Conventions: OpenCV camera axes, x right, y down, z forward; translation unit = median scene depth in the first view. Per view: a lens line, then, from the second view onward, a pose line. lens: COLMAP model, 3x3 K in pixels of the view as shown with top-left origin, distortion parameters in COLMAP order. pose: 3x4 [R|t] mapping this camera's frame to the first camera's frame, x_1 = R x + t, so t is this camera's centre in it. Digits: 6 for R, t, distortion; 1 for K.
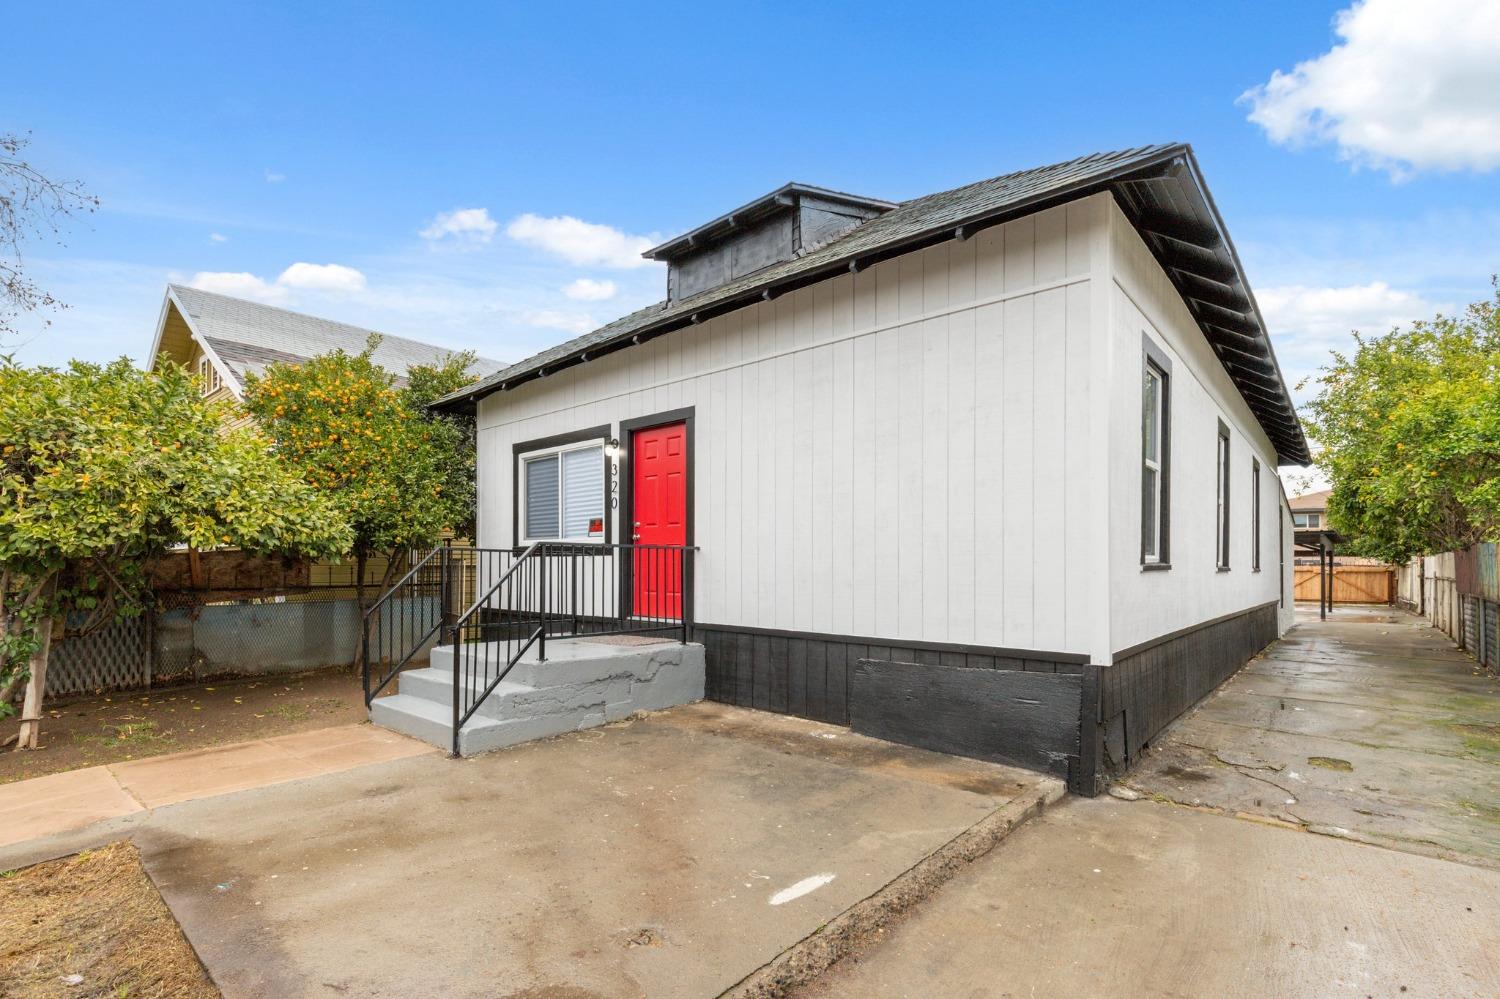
lens RADIAL K [[681.9, 0, 762.2], [0, 681.9, 565.5], [0, 0, 1]] dist [0.011315, -0.002172]
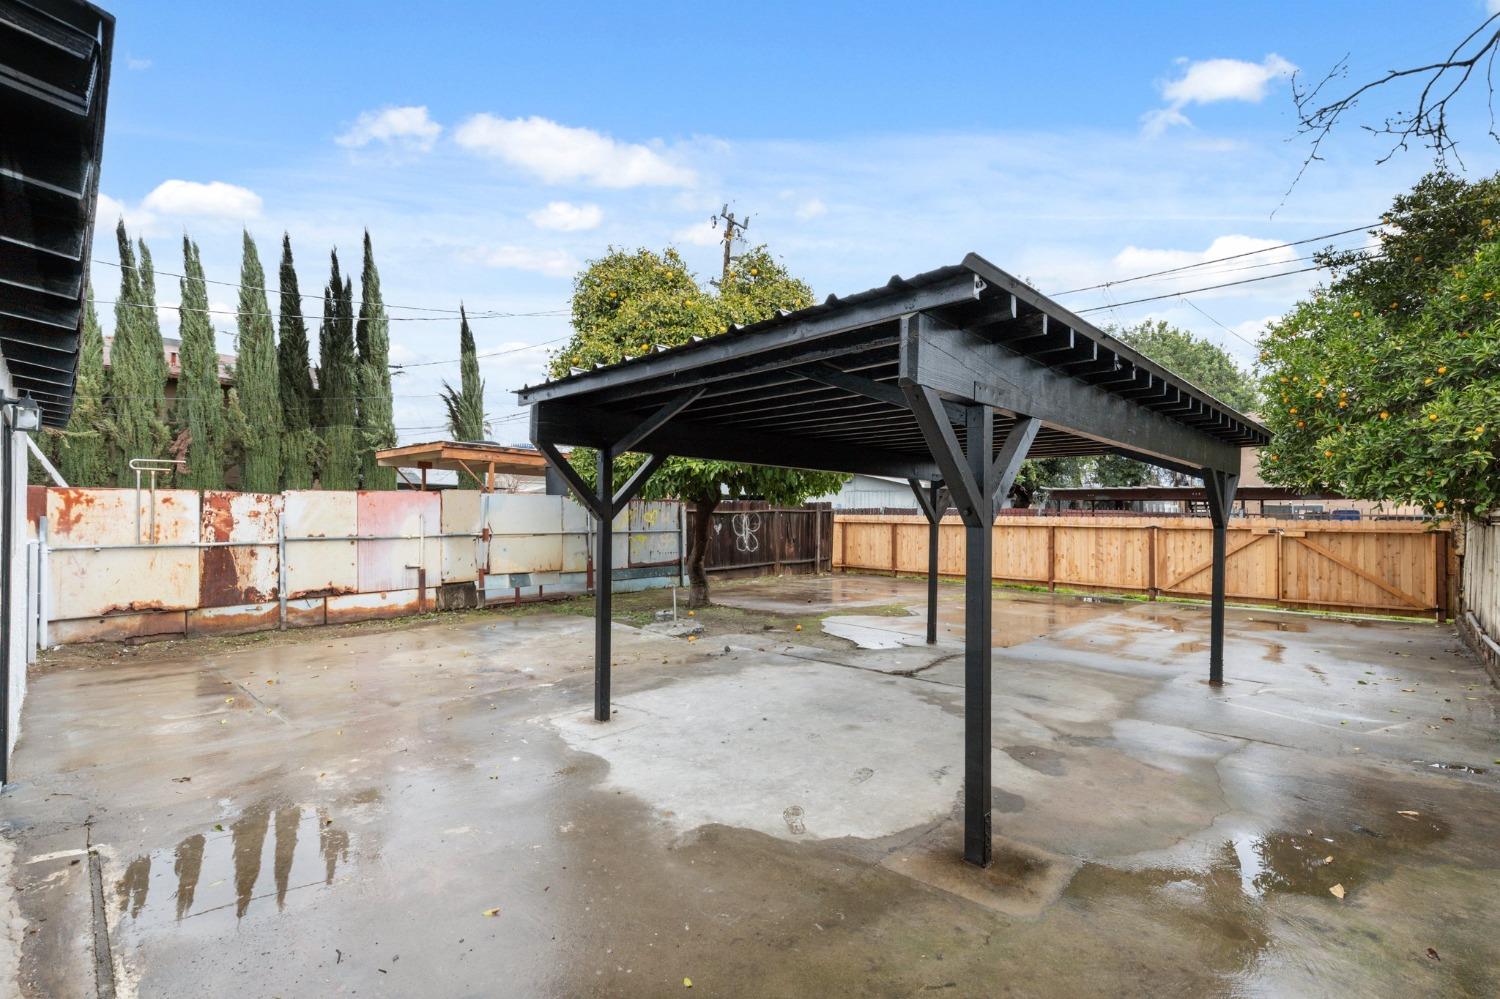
lens RADIAL K [[681.9, 0, 750.8], [0, 681.9, 504.0], [0, 0, 1]] dist [0.011315, -0.002172]
pose [[0.998568, 0.008770, -0.052765, 0.395054], [-0.008825, 0.999961, -0.000811, -0.003162], [0.052755, 0.001276, 0.998607, 0.428986]]
